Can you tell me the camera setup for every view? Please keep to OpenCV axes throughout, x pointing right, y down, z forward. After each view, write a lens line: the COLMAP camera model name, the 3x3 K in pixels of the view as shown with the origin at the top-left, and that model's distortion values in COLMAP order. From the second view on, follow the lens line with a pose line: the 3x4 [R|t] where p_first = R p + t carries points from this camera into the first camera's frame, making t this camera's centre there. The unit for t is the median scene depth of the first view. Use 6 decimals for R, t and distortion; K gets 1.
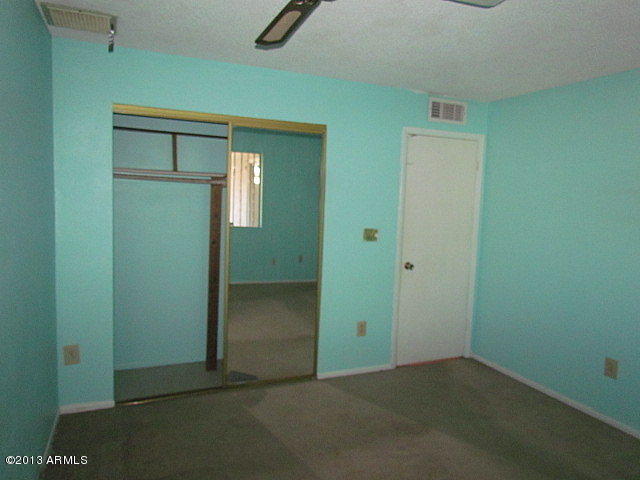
lens RADIAL K [[450.9, 0, 324.5], [0, 450.9, 237.5], [0, 0, 1]] dist [-0.019897, -0.000562]
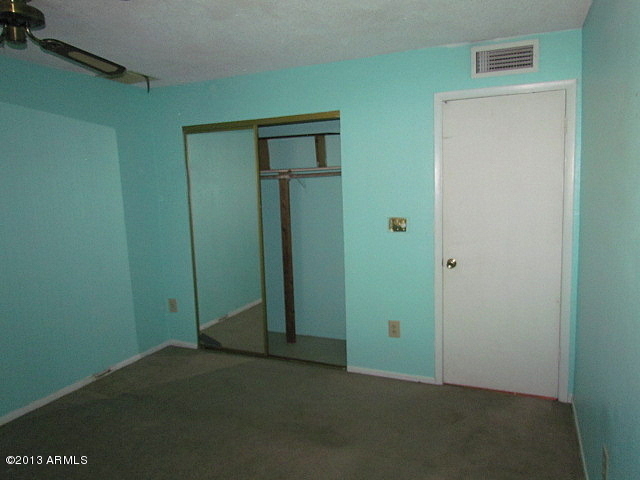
lens RADIAL K [[450.9, 0, 324.5], [0, 450.9, 237.5], [0, 0, 1]] dist [-0.019897, -0.000562]
pose [[0.687750, 0.028966, -0.725370, 0.629149], [-0.016408, 0.999569, 0.024359, 0.000263], [0.725762, -0.004851, 0.687928, 0.281680]]
